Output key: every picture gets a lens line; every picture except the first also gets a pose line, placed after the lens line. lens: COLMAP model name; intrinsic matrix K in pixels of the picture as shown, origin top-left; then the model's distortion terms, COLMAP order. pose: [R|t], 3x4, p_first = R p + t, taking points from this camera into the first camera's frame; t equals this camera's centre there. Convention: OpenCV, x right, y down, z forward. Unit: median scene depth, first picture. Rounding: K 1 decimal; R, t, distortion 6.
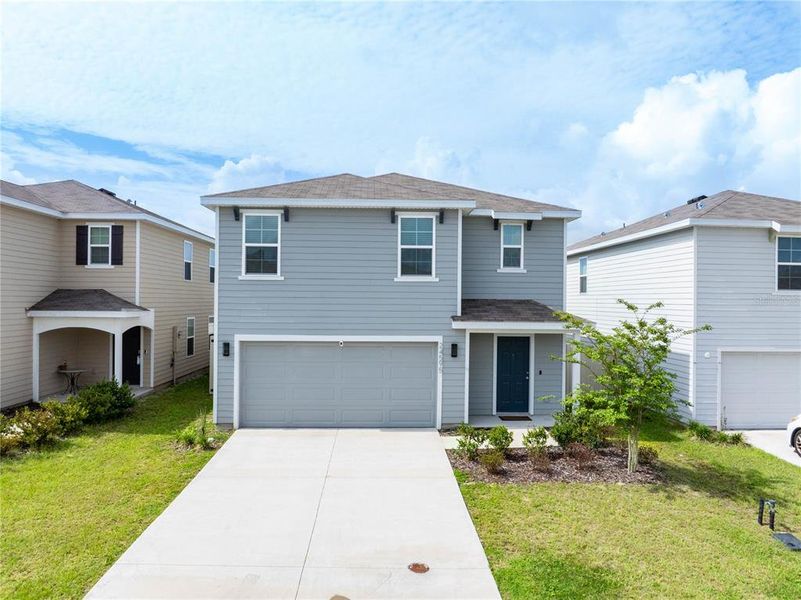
lens RADIAL K [[560.9, 0, 400.5], [0, 560.9, 300.0], [0, 0, 1]] dist [-0.031289, 0.001654]
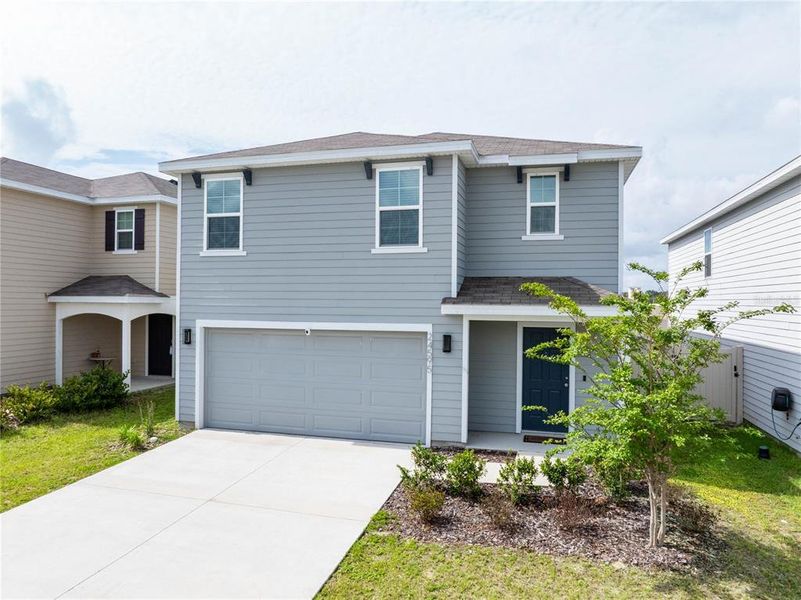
lens RADIAL K [[560.9, 0, 400.5], [0, 560.9, 300.0], [0, 0, 1]] dist [-0.031289, 0.001654]
pose [[0.951988, -0.002676, -0.306125, 0.265704], [0.001557, 0.999991, -0.003902, 0.034656], [0.306133, 0.003238, 0.951983, 0.267922]]
